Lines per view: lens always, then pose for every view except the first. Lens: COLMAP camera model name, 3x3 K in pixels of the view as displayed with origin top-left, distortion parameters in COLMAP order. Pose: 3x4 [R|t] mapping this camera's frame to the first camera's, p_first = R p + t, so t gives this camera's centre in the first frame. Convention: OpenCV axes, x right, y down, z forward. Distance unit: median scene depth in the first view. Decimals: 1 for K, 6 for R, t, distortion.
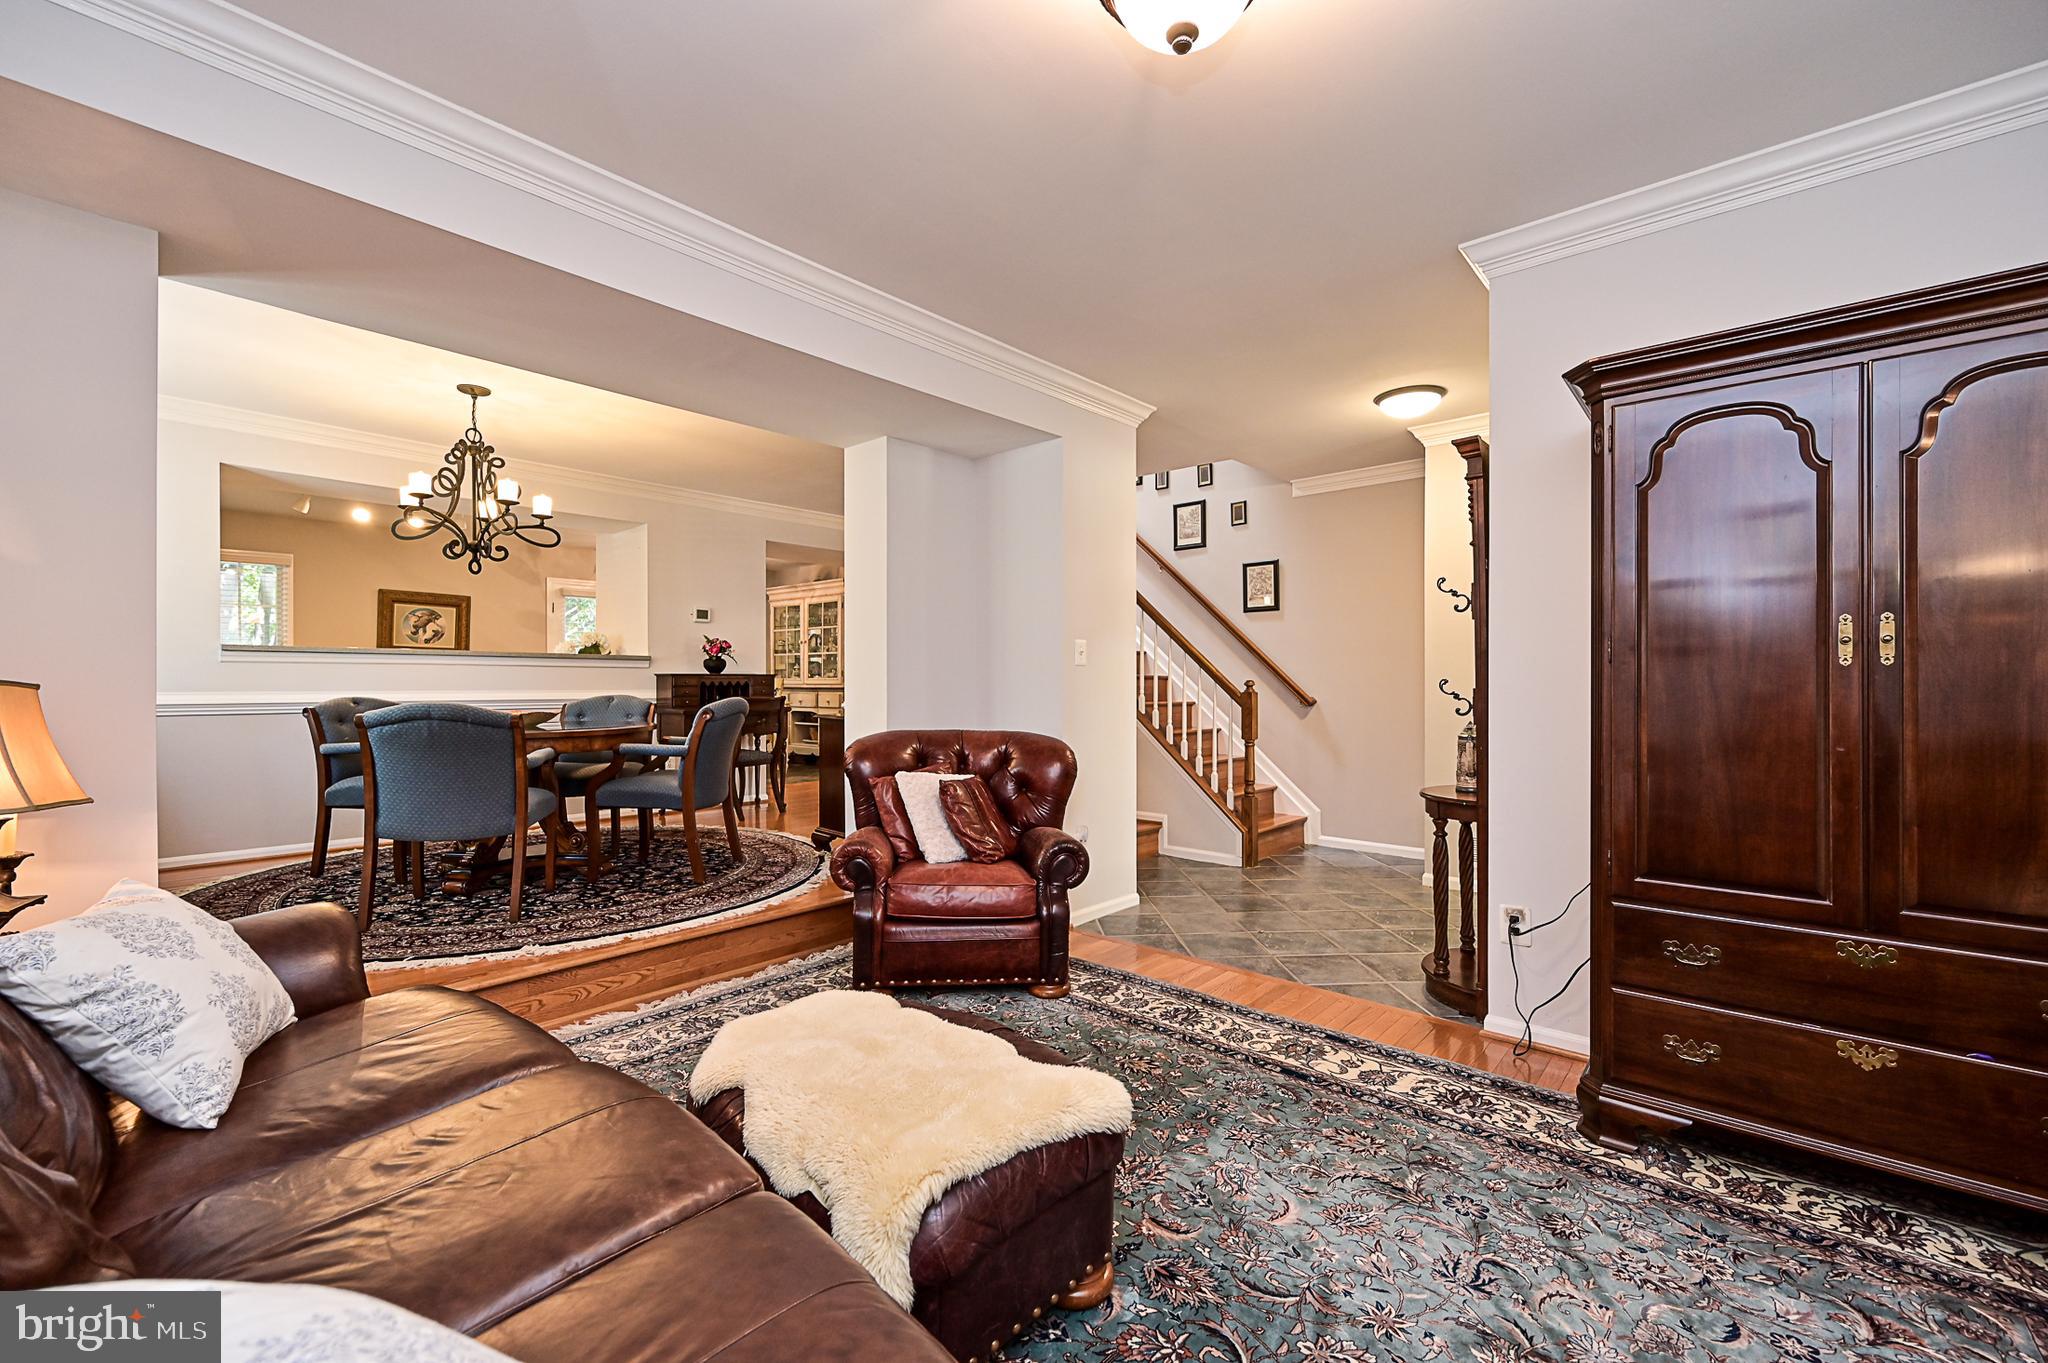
lens RADIAL K [[850.0, 0, 1025.1], [0, 850.0, 683.6], [0, 0, 1]] dist [-0.004788, -0.000430]
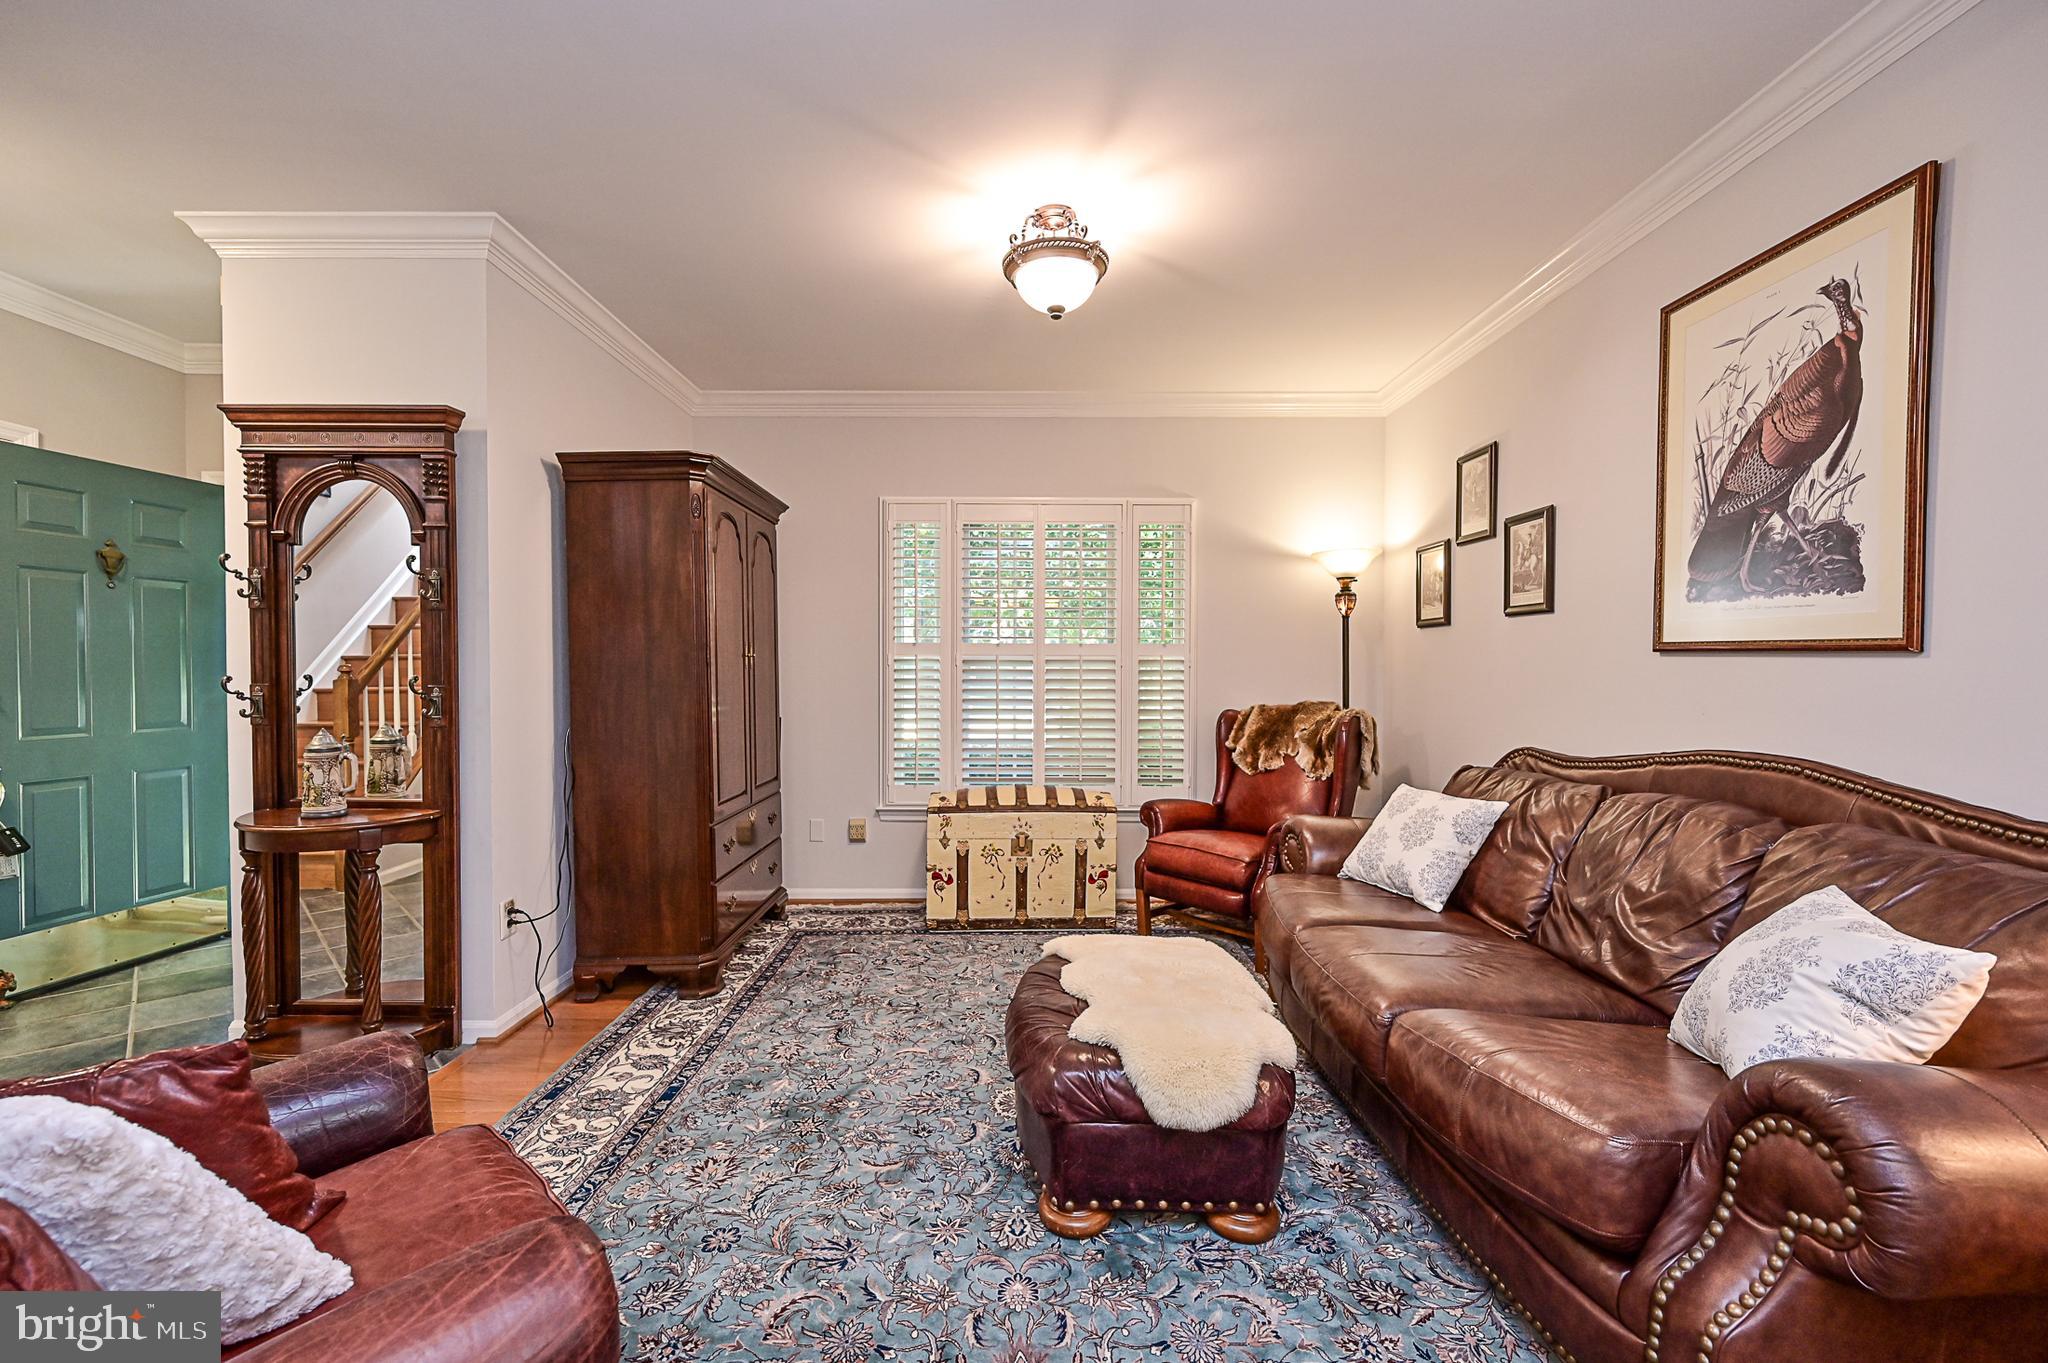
lens RADIAL K [[850.0, 0, 1026.1], [0, 850.0, 685.1], [0, 0, 1]] dist [-0.004788, -0.000430]
pose [[-0.667289, -0.013791, 0.744672, -0.536905], [-0.000536, 0.999837, 0.018036, -0.010754], [-0.744799, 0.011636, -0.667187, 1.104245]]
